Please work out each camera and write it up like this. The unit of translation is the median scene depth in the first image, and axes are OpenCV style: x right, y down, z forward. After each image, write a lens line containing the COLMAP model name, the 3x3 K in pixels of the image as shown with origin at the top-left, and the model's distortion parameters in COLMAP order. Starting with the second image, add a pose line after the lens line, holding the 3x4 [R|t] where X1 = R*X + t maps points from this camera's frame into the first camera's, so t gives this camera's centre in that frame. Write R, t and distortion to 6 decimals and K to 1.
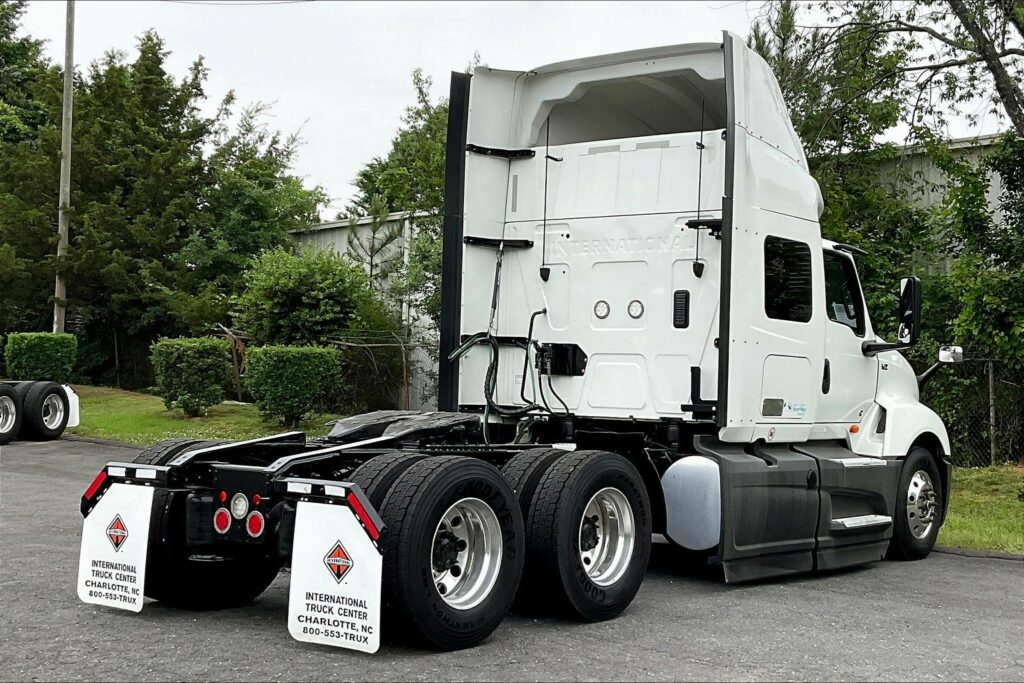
lens RADIAL K [[1332.0, 0, 522.2], [0, 1332.0, 345.9], [0, 0, 1]] dist [0.090462, 0.000000]
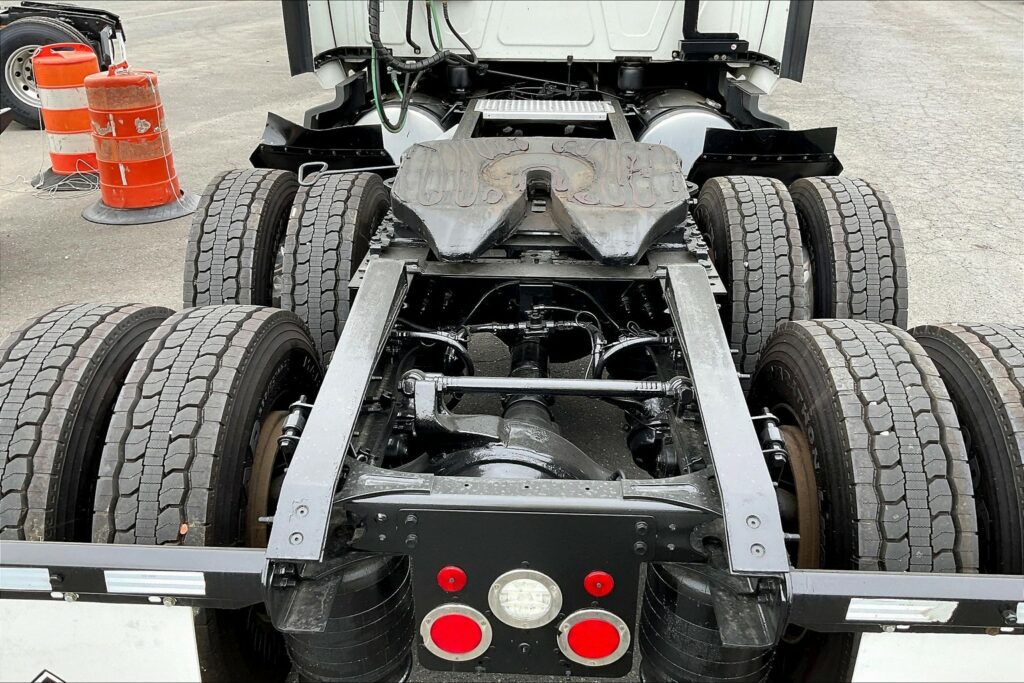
lens RADIAL K [[832.8, 0, 504.0], [0, 832.8, 330.3], [0, 0, 1]] dist [0.039563, -0.059433]
pose [[0.823236, -0.266982, 0.501002, -0.285904], [-0.000870, 0.881919, 0.471400, -0.040660], [-0.567698, -0.388509, 0.725796, 0.818451]]
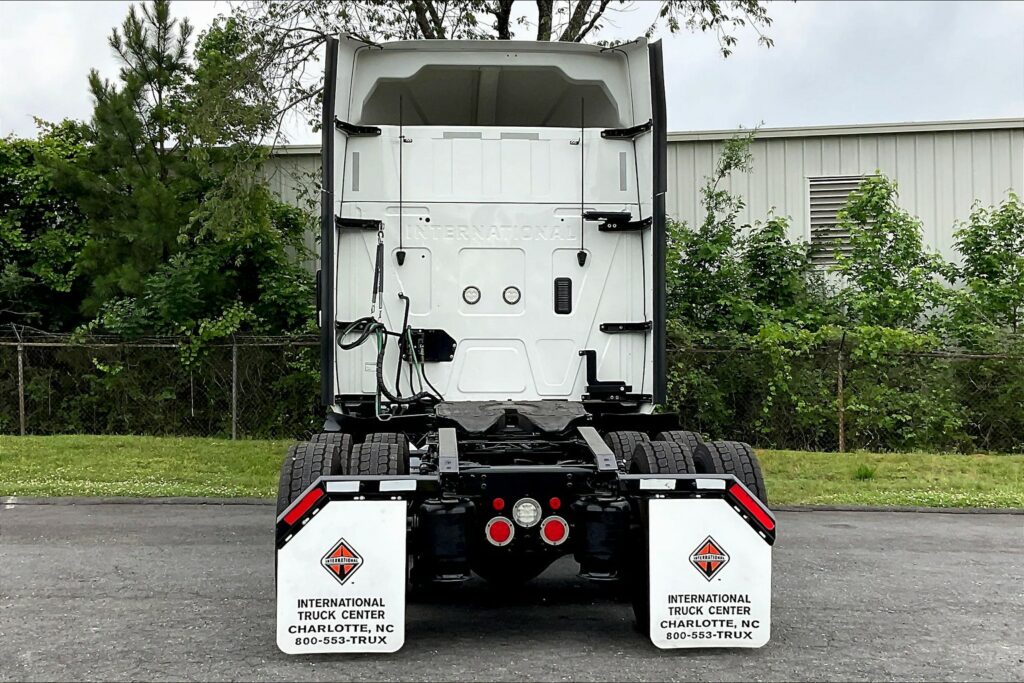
lens RADIAL K [[1256.9, 0, 478.1], [0, 1256.9, 340.1], [0, 0, 1]] dist [0.103987, 0.000000]
pose [[0.770893, -0.007641, 0.636919, -0.718940], [0.003062, 0.999961, 0.008291, -0.001589], [-0.636958, -0.004441, 0.770886, 0.353492]]
